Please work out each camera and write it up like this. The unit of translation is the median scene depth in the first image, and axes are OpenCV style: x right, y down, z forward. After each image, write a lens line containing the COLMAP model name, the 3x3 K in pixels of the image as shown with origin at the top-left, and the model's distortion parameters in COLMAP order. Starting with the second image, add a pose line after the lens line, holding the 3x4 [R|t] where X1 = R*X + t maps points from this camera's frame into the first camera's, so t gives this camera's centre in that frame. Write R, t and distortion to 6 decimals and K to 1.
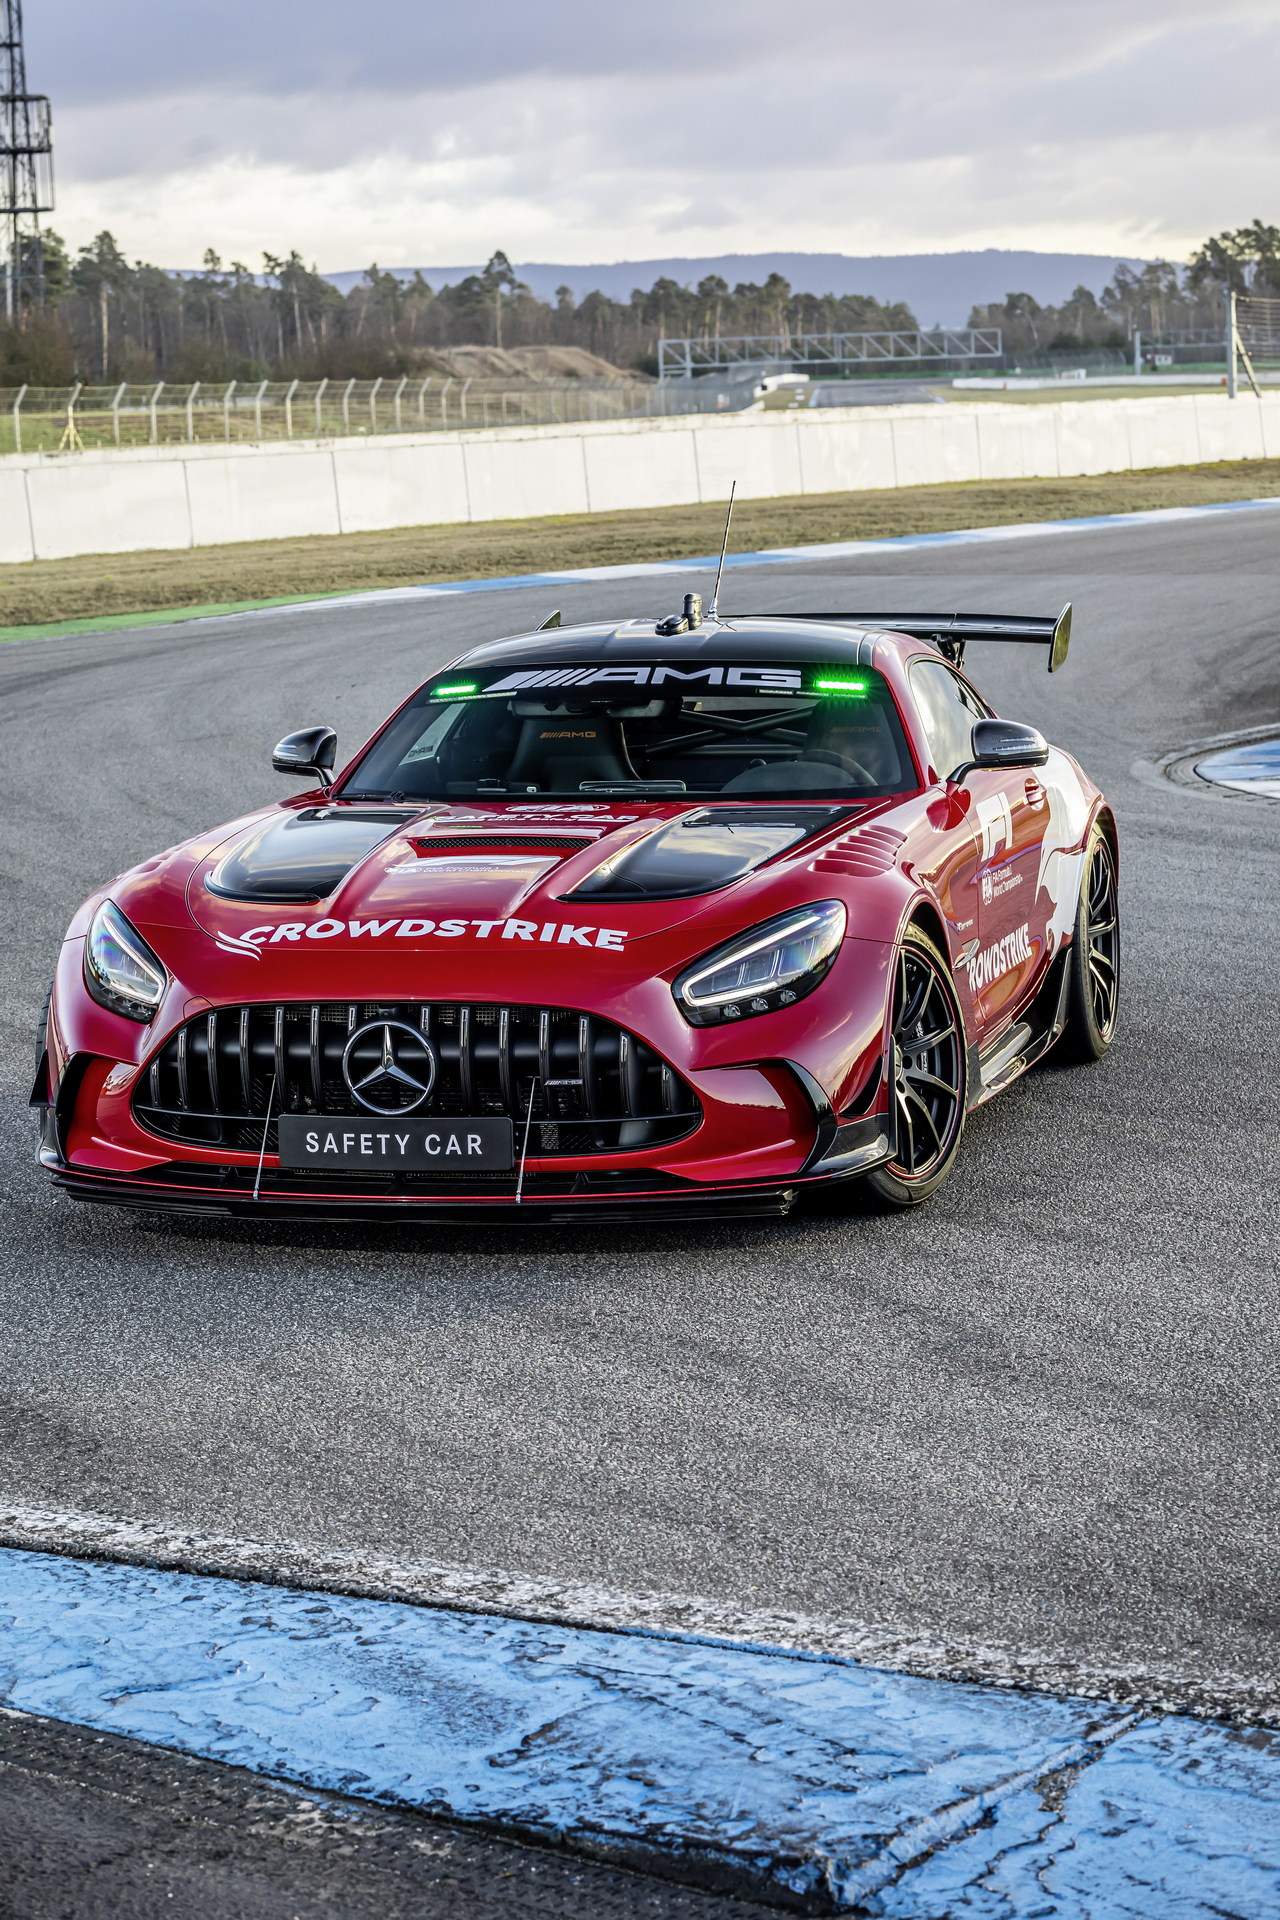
lens RADIAL K [[4515.7, 0, 640.8], [0, 4515.7, 966.3], [0, 0, 1]] dist [0.000353, 0.000000]
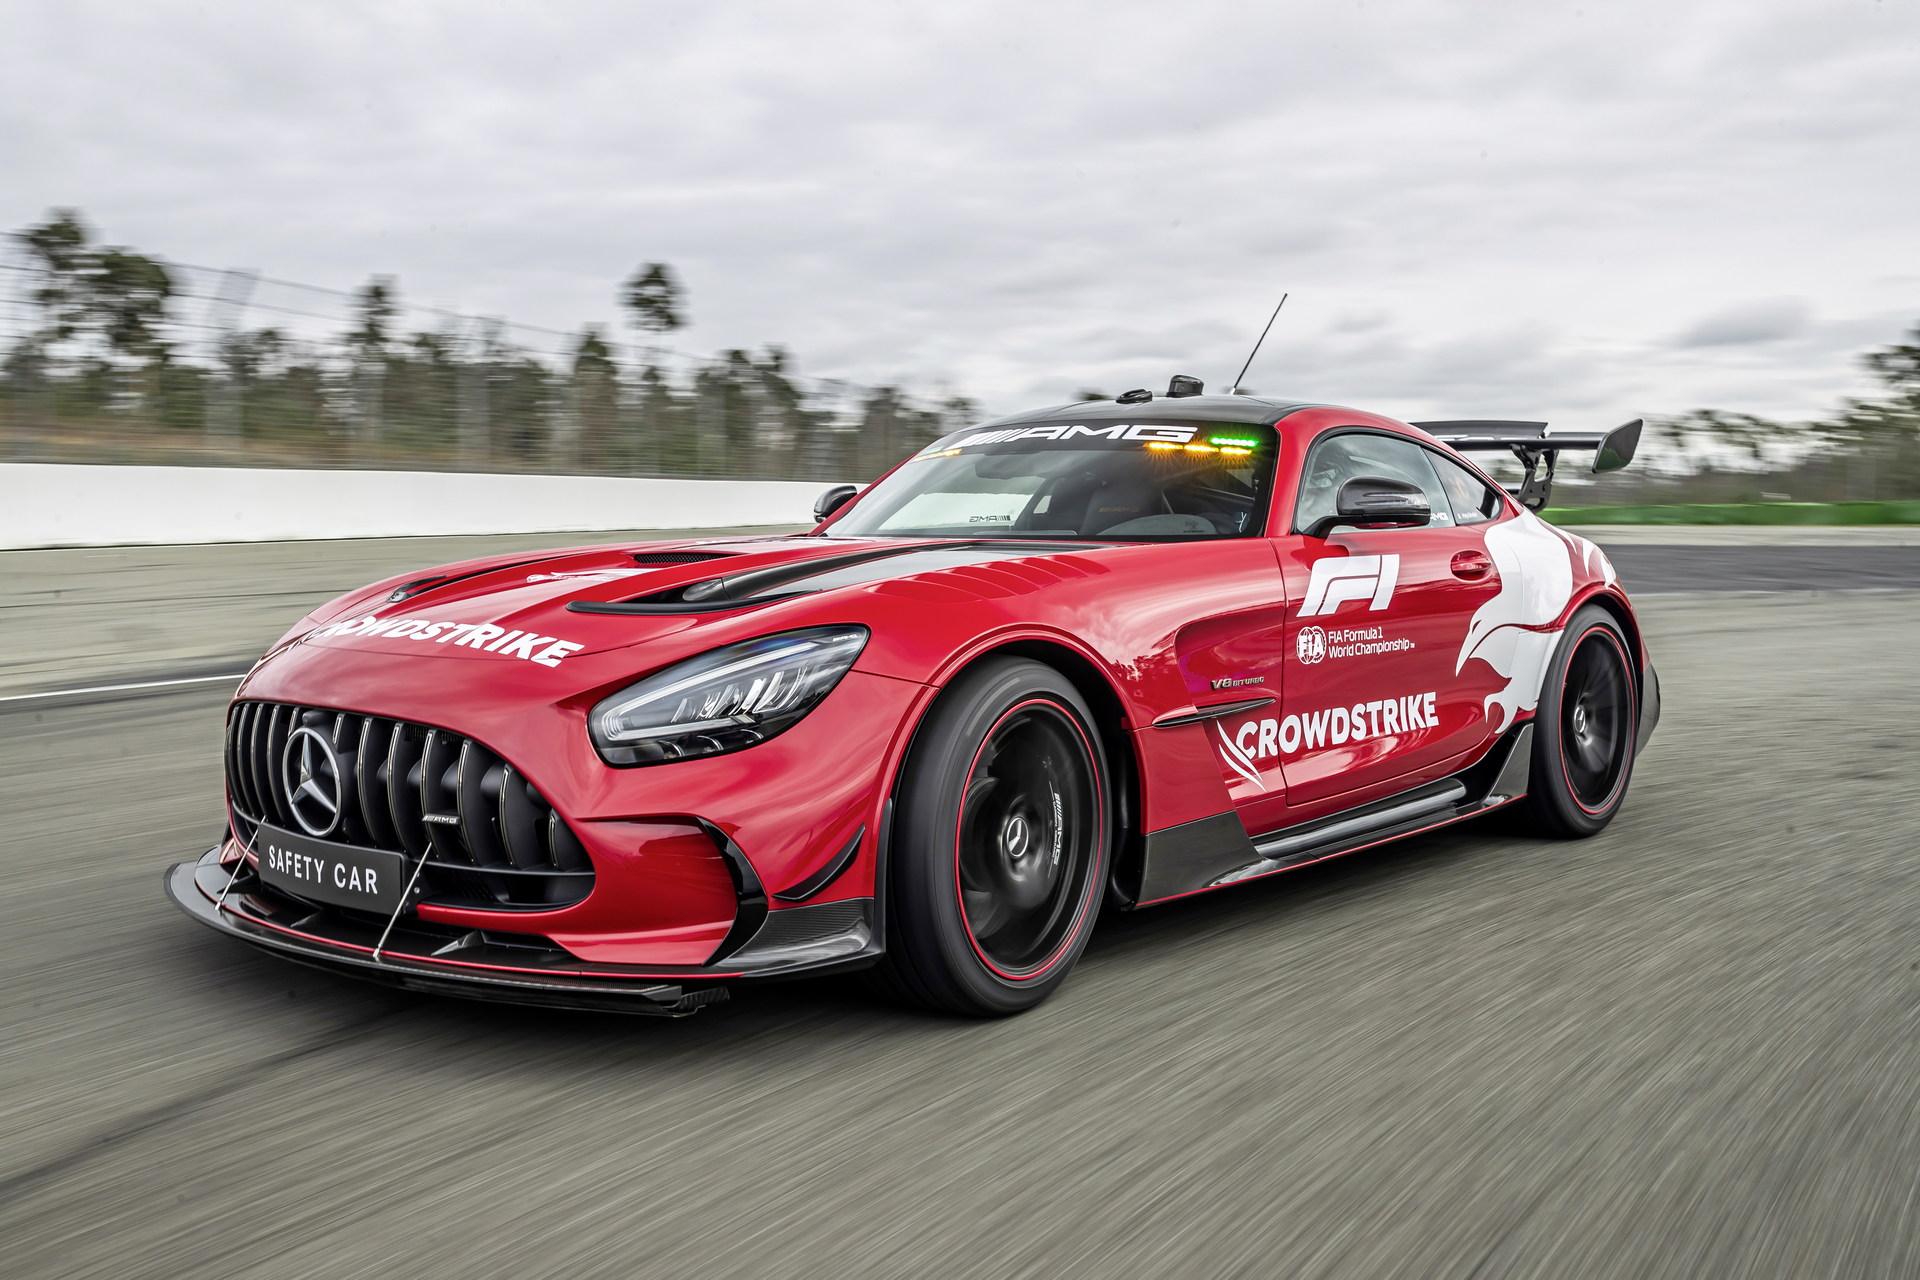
lens RADIAL K [[1850.7, 0, 949.8], [0, 1850.7, 639.7], [0, 0, 1]] dist [-0.048427, 0.000000]
pose [[0.888993, 0.053992, -0.454726, 0.209056], [-0.071108, 0.997256, -0.020609, -0.006363], [0.452365, 0.050656, 0.890393, 0.716288]]
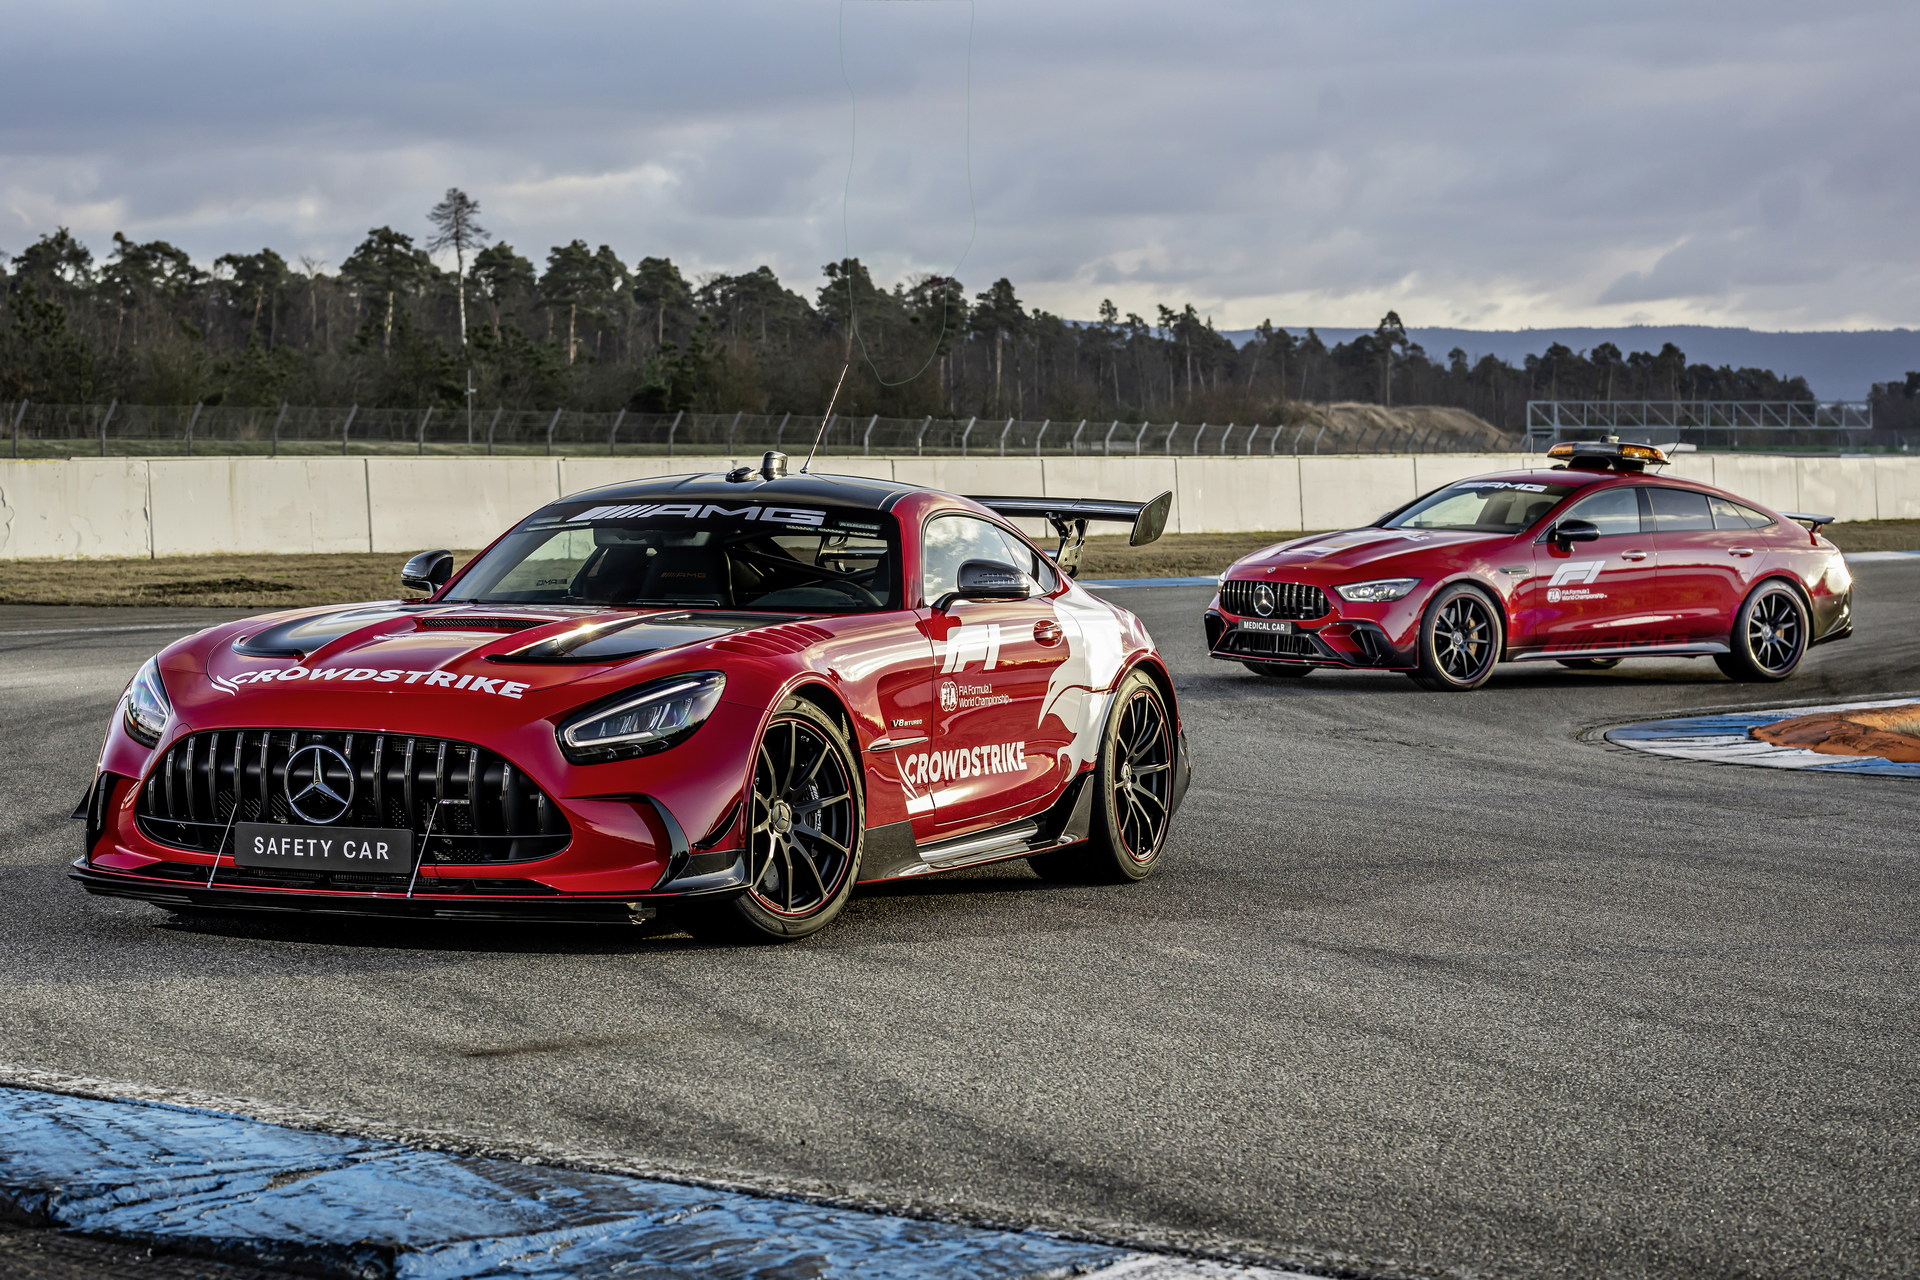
lens RADIAL K [[4515.7, 0, 954.0], [0, 4515.7, 645.3], [0, 0, 1]] dist [0.000353, 0.000000]
pose [[0.990816, 0.043264, -0.128111, 0.258090], [-0.053730, 0.995394, -0.079398, 0.070147], [0.124086, 0.085552, 0.988577, -0.170356]]
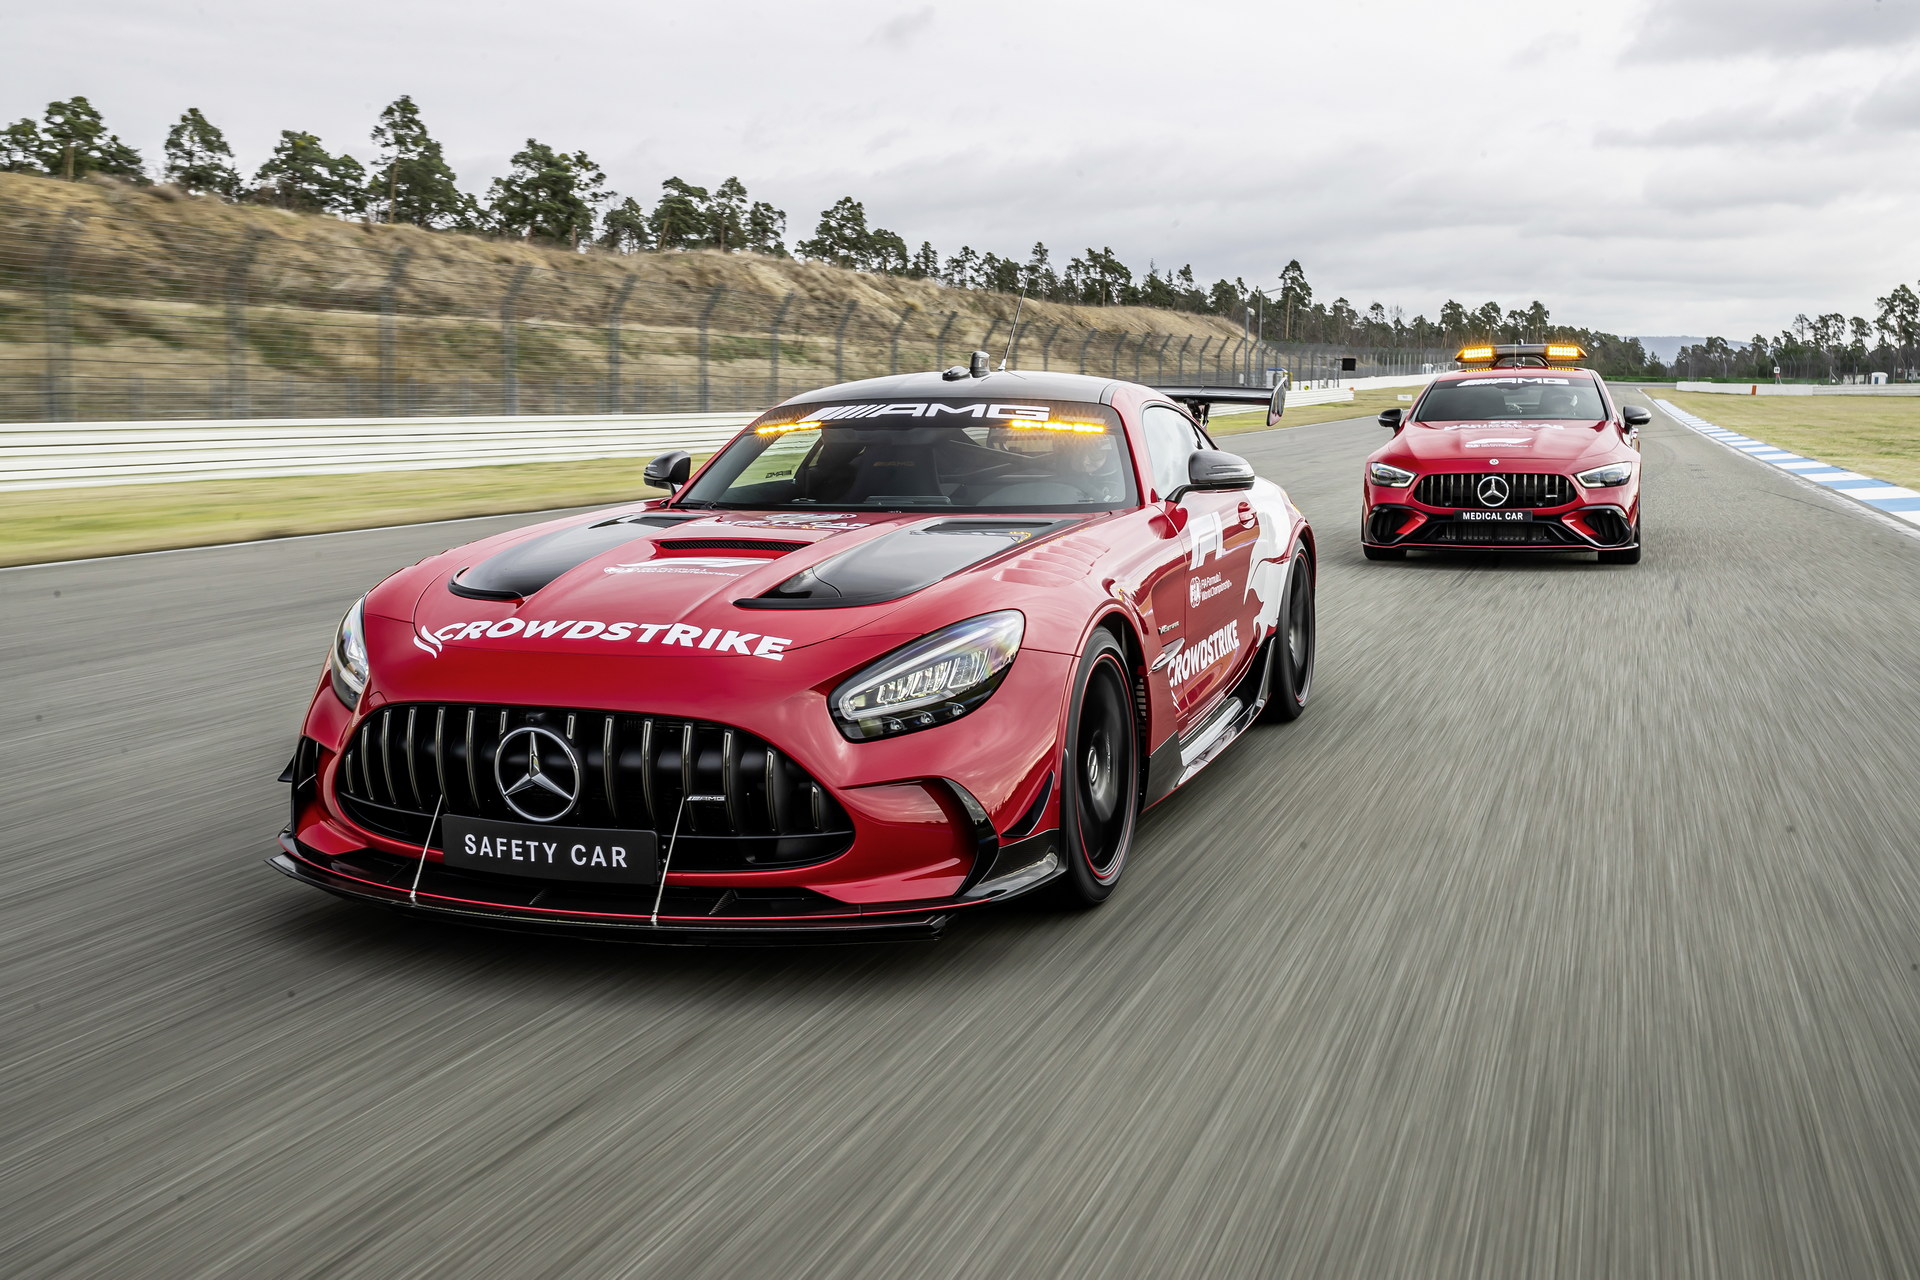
lens RADIAL K [[1850.7, 0, 964.8], [0, 1850.7, 655.0], [0, 0, 1]] dist [-0.048427, 0.000000]
pose [[0.995614, 0.026043, -0.089863, 0.069475], [-0.023068, 0.999156, 0.033991, -0.018527], [0.090672, -0.031769, 0.995374, 0.595235]]
